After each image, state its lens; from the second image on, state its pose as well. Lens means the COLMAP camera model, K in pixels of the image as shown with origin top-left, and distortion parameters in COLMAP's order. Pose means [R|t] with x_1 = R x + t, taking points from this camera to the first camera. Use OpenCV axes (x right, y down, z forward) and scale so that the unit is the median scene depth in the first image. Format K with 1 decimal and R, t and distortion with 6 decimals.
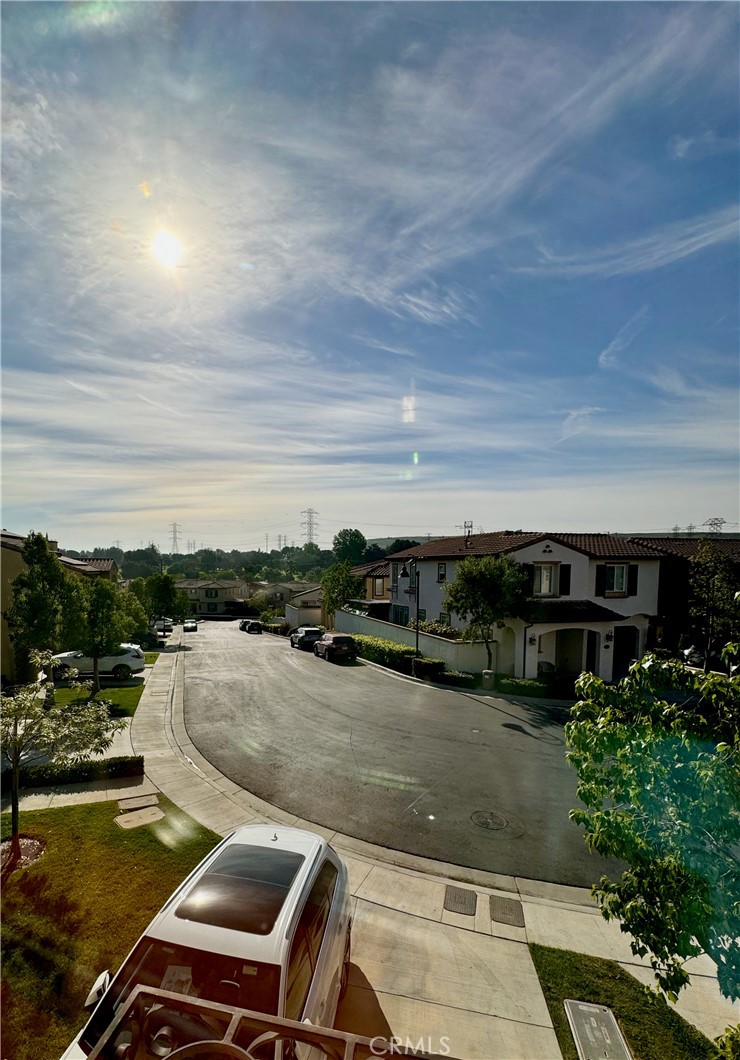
lens RADIAL K [[489.5, 0, 363.1], [0, 489.5, 610.7], [0, 0, 1]] dist [-0.005833, -0.001462]
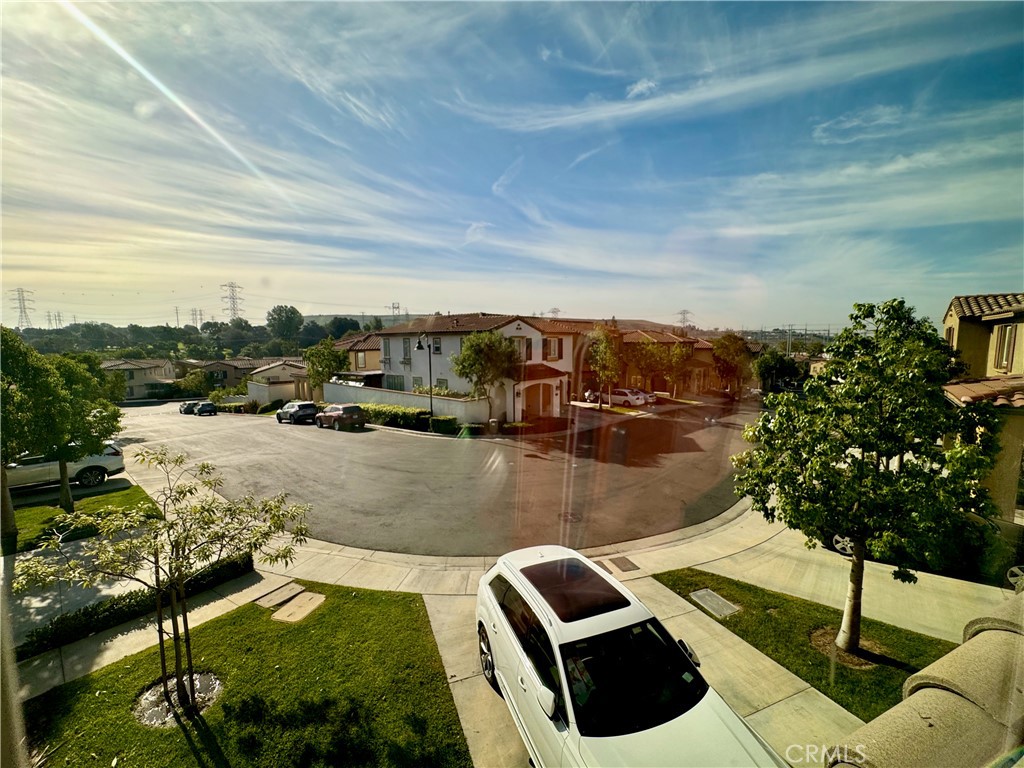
lens RADIAL K [[411.4, 0, 512.1], [0, 411.4, 384.1], [0, 0, 1]] dist [-0.001346, -0.000342]
pose [[0.820069, -0.067414, 0.568281, -0.175849], [0.060768, 0.997681, 0.030660, -0.001259], [-0.569030, 0.009390, 0.822263, 0.035940]]
